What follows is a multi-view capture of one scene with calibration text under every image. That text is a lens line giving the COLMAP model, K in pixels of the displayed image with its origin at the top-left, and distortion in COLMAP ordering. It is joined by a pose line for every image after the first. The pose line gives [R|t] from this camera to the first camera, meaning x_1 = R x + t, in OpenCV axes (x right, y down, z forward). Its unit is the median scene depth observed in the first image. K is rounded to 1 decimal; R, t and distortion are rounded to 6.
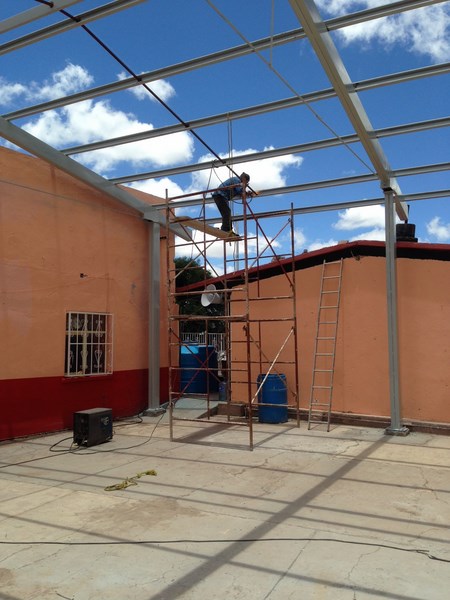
lens RADIAL K [[550.4, 0, 225.0], [0, 550.4, 300.0], [0, 0, 1]] dist [0.152169, -0.247274]
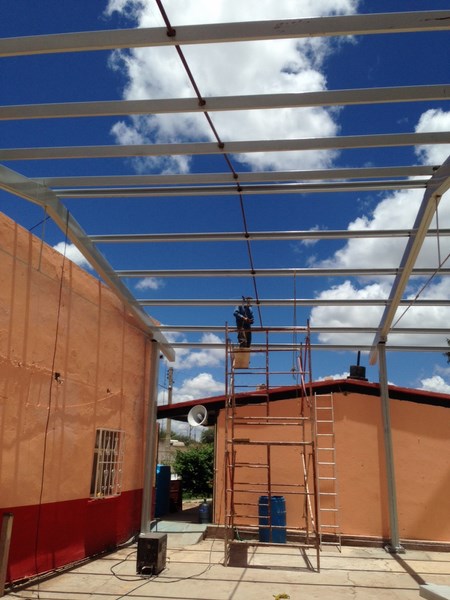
lens RADIAL K [[550.4, 0, 225.0], [0, 550.4, 300.0], [0, 0, 1]] dist [0.152169, -0.247274]
pose [[0.924762, 0.131495, 0.357104, -0.450146], [-0.059496, 0.976822, -0.205621, -0.010945], [-0.375865, 0.168904, 0.911151, -0.026172]]
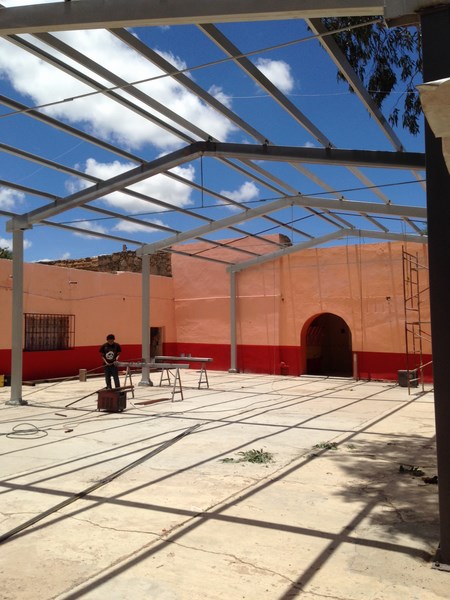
lens RADIAL K [[563.6, 0, 224.1], [0, 563.6, 275.7], [0, 0, 1]] dist [0.034694, -0.250676]
pose [[0.013482, -0.048497, -0.998732, 1.531010], [0.103364, 0.993540, -0.046849, -0.101519], [0.994552, -0.102601, 0.018408, 0.296022]]
